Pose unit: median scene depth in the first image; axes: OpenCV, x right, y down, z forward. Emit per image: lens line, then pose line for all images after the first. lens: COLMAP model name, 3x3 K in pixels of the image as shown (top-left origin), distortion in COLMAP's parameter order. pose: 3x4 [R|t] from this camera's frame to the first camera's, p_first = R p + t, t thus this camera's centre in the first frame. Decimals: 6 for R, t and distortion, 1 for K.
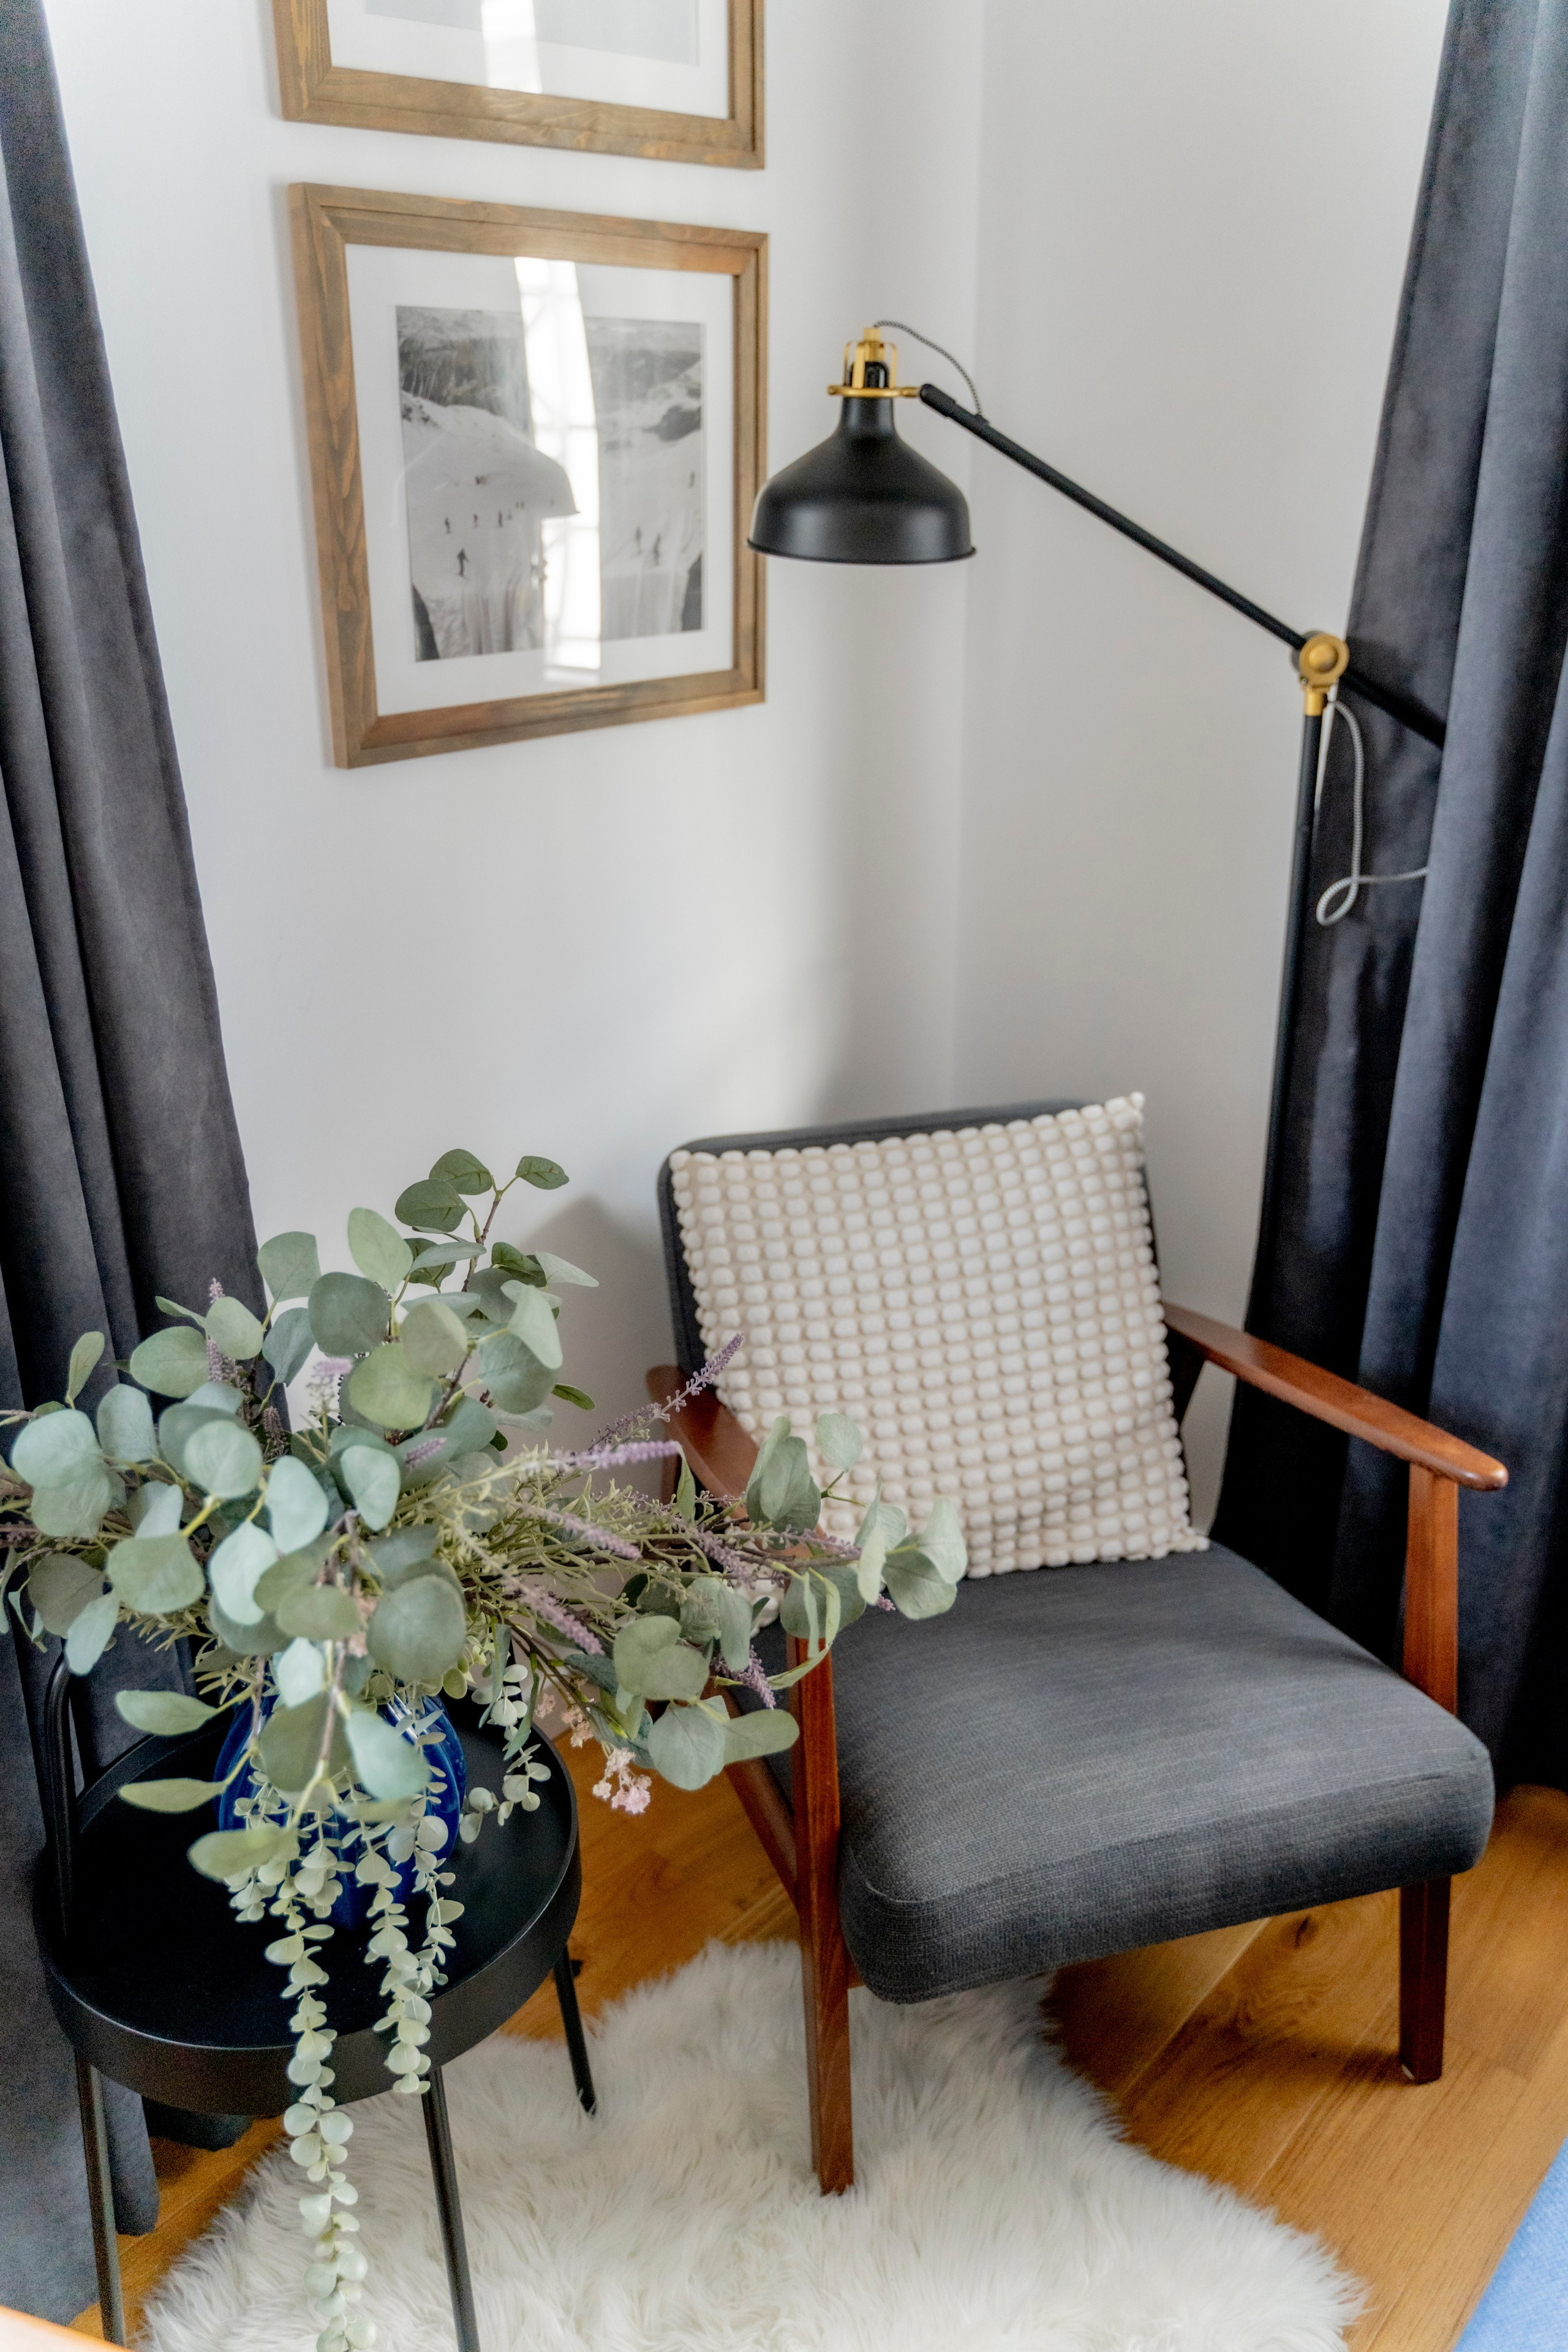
lens RADIAL K [[1875.1, 0, 783.1], [0, 1875.1, 1175.8], [0, 0, 1]] dist [-0.000515, -0.002446]
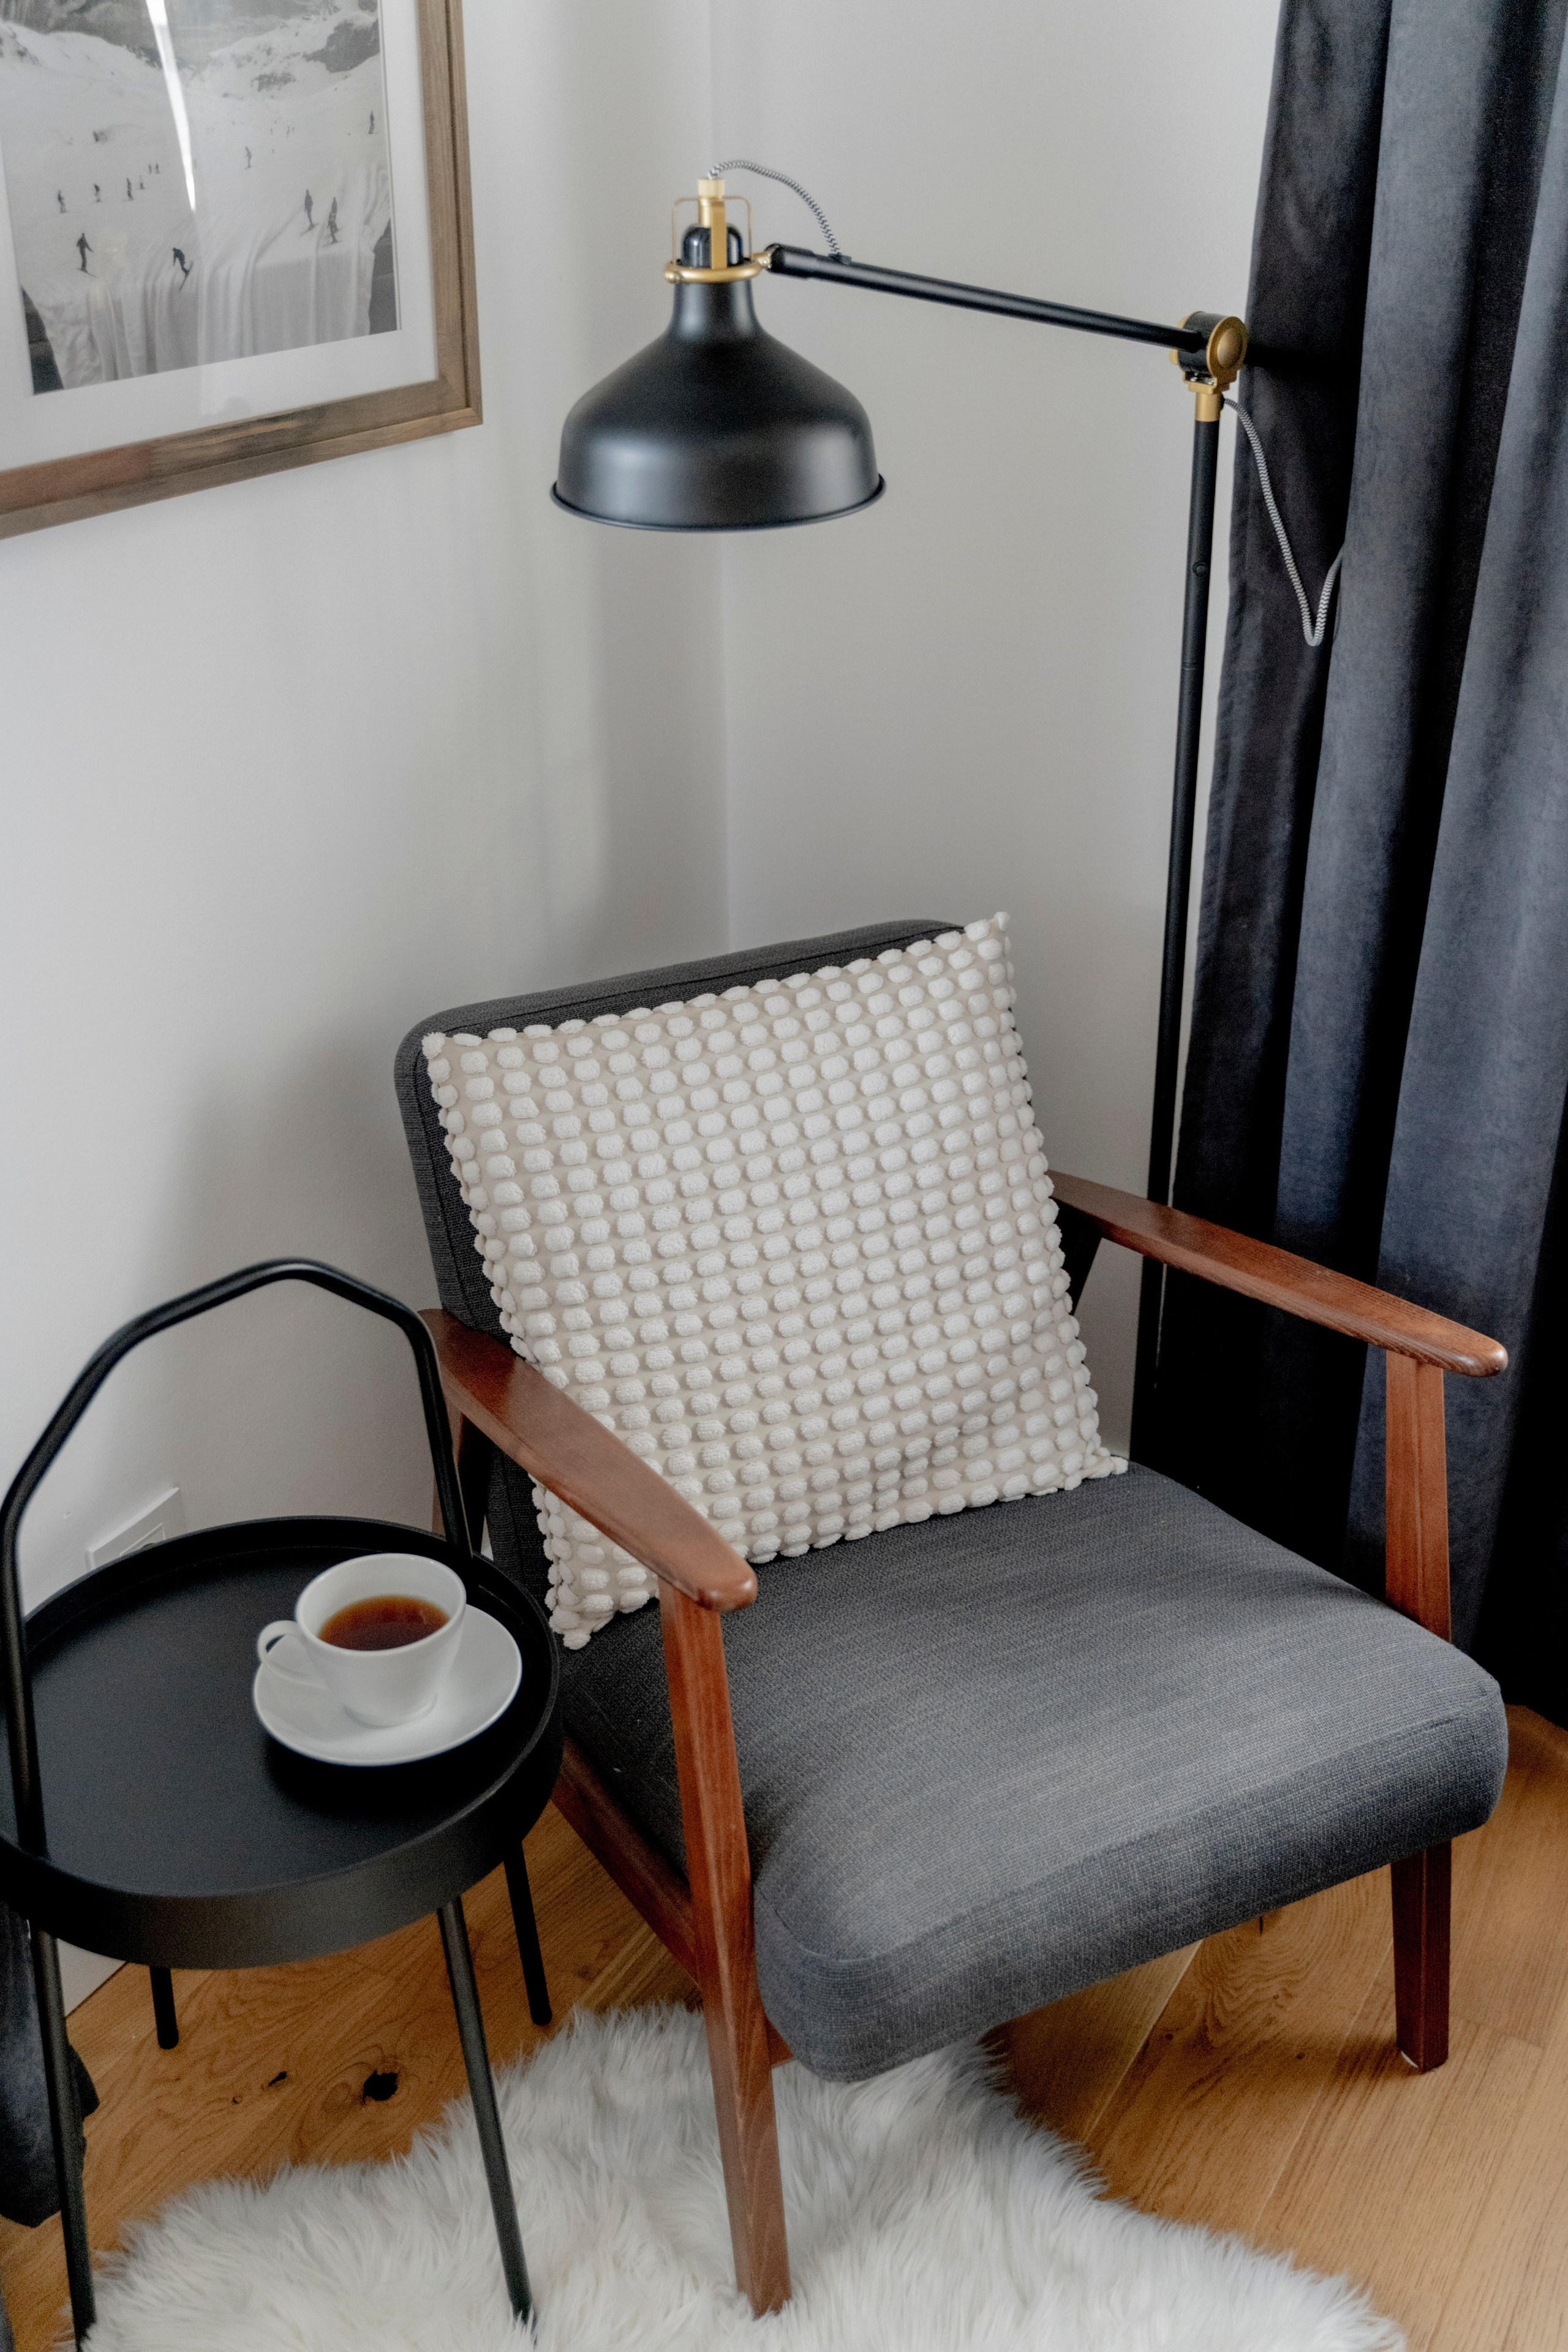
lens RADIAL K [[2388.3, 0, 785.6], [0, 2388.3, 1182.2], [0, 0, 1]] dist [-0.015008, 0.000000]
pose [[0.983532, -0.087567, 0.158104, -0.076401], [0.074579, 0.993474, 0.086300, -0.027239], [-0.164629, -0.073087, 0.983644, 0.021495]]
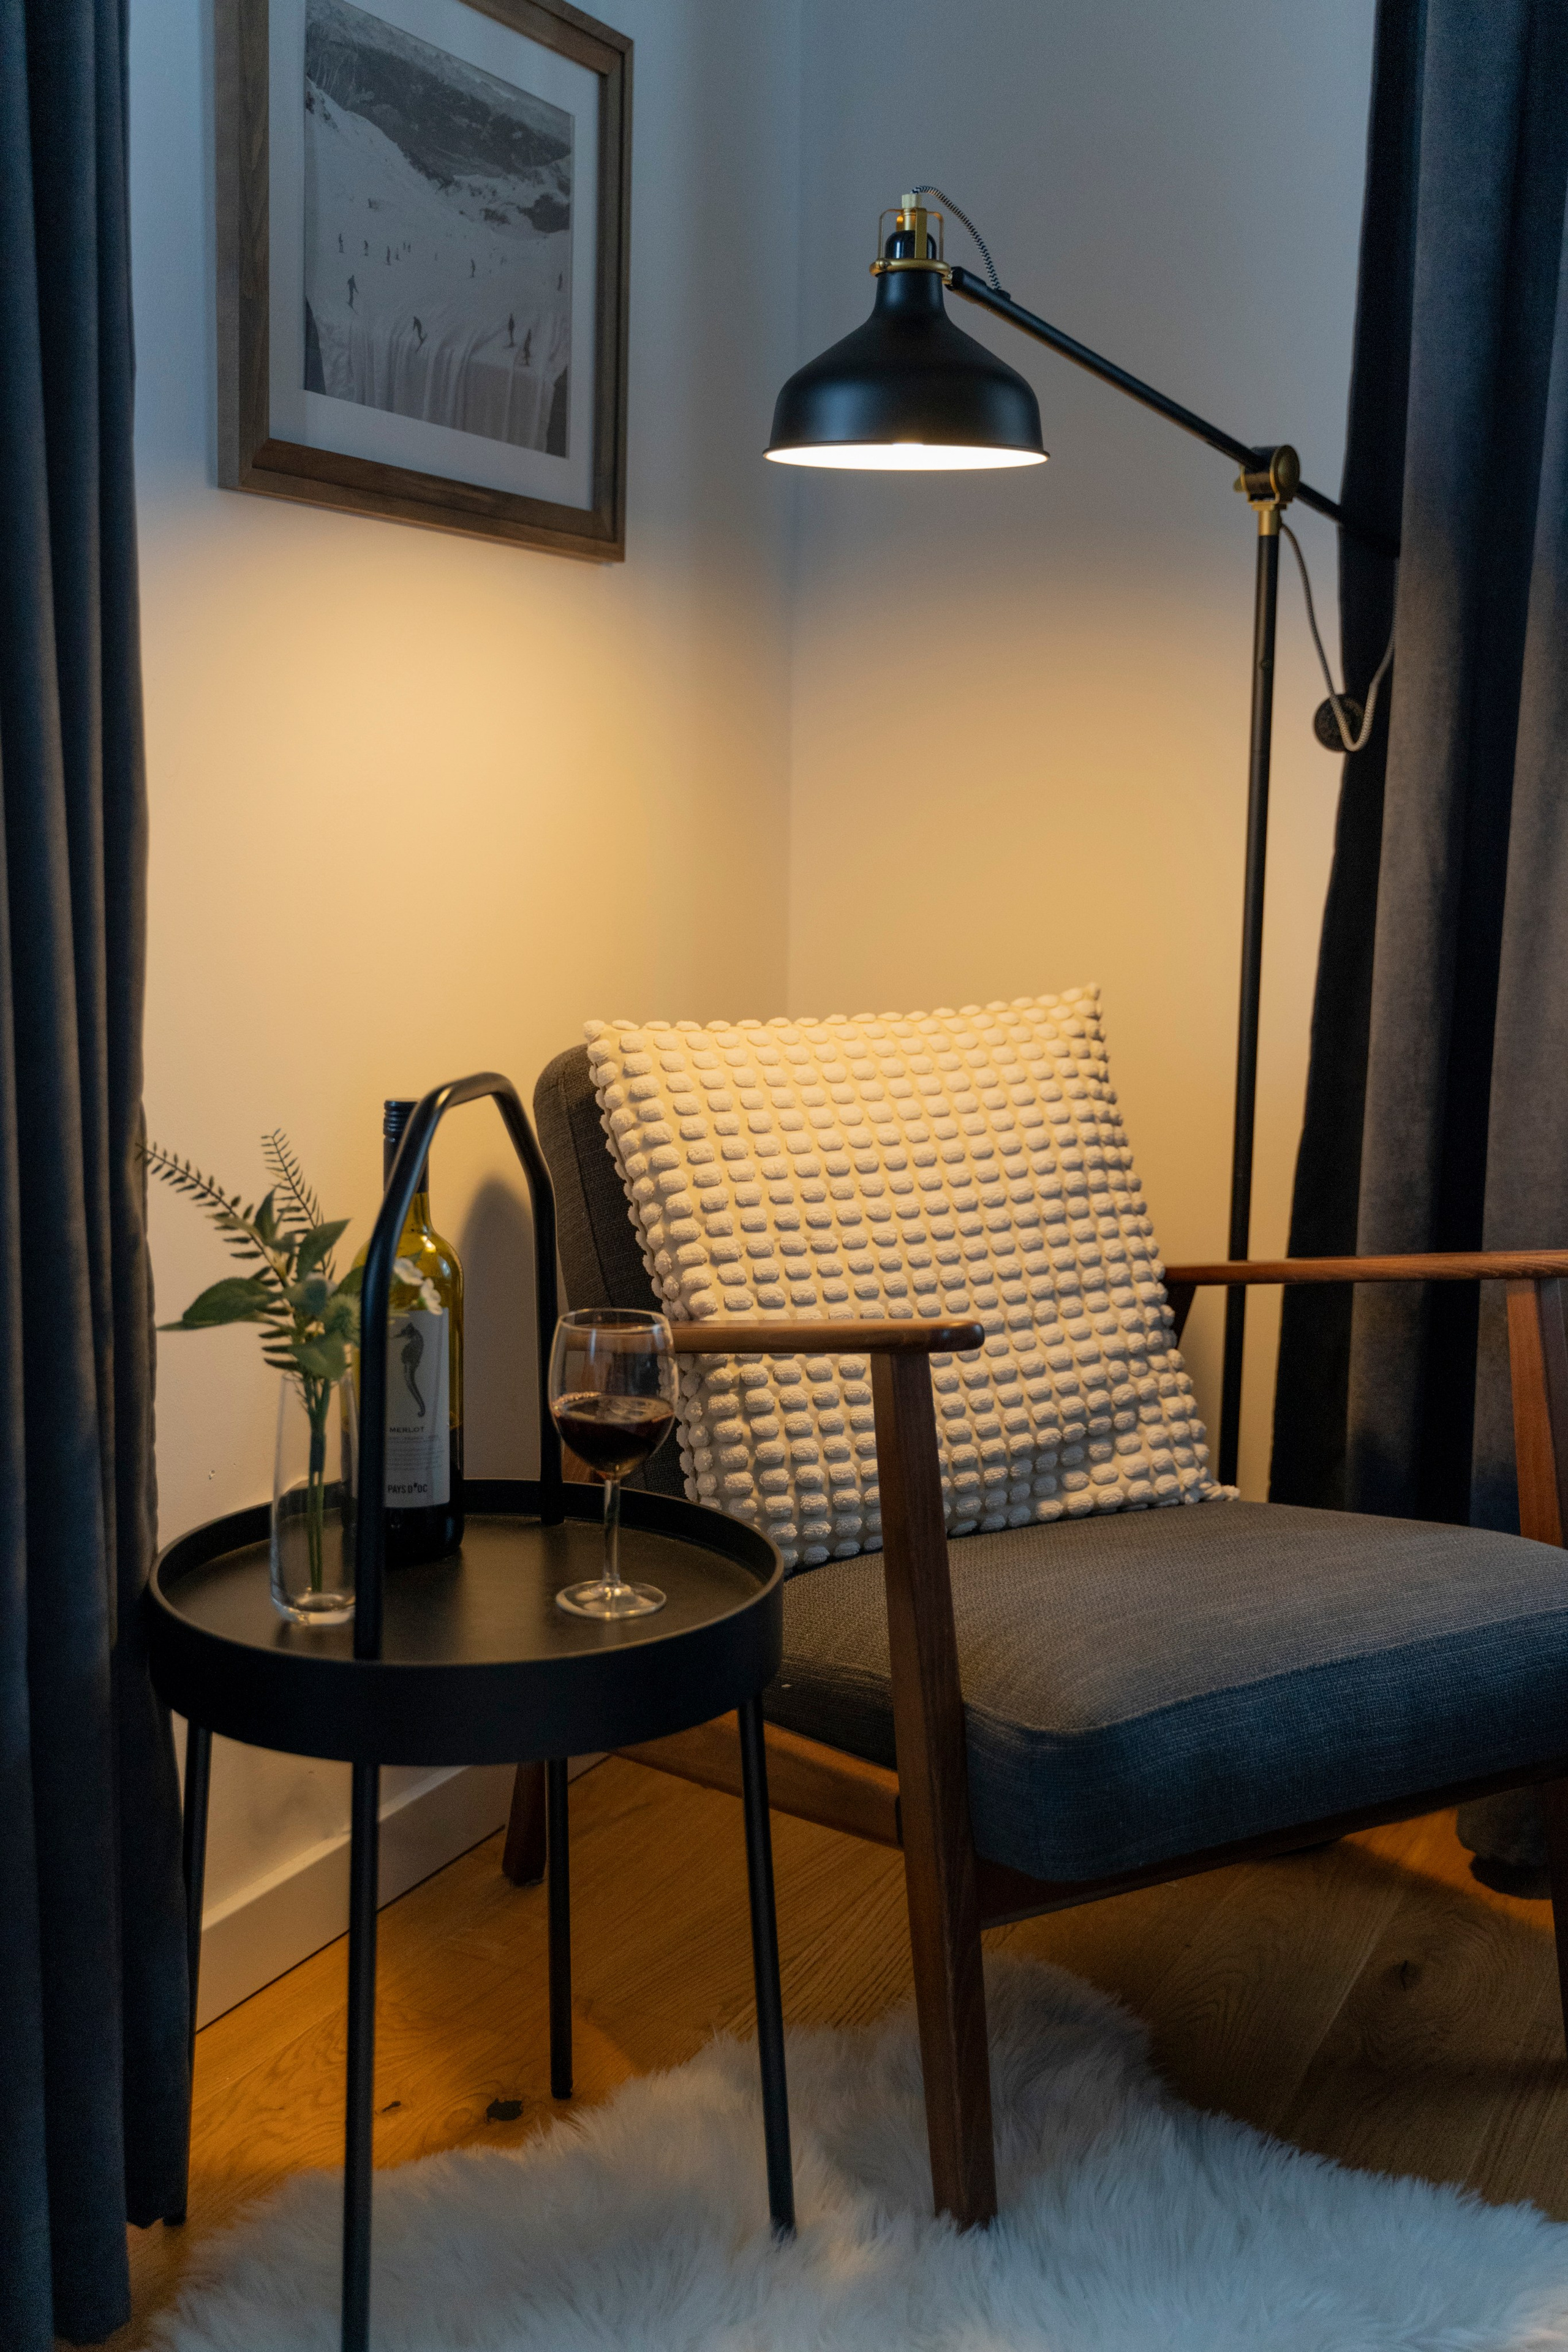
lens RADIAL K [[2455.9, 0, 779.0], [0, 2455.9, 1177.5], [0, 0, 1]] dist [-0.009696, 0.000000]
pose [[0.969176, -0.022006, 0.245385, -0.250340], [0.078106, 0.972070, -0.221313, 0.308166], [-0.233662, 0.233657, 0.943826, -0.003774]]
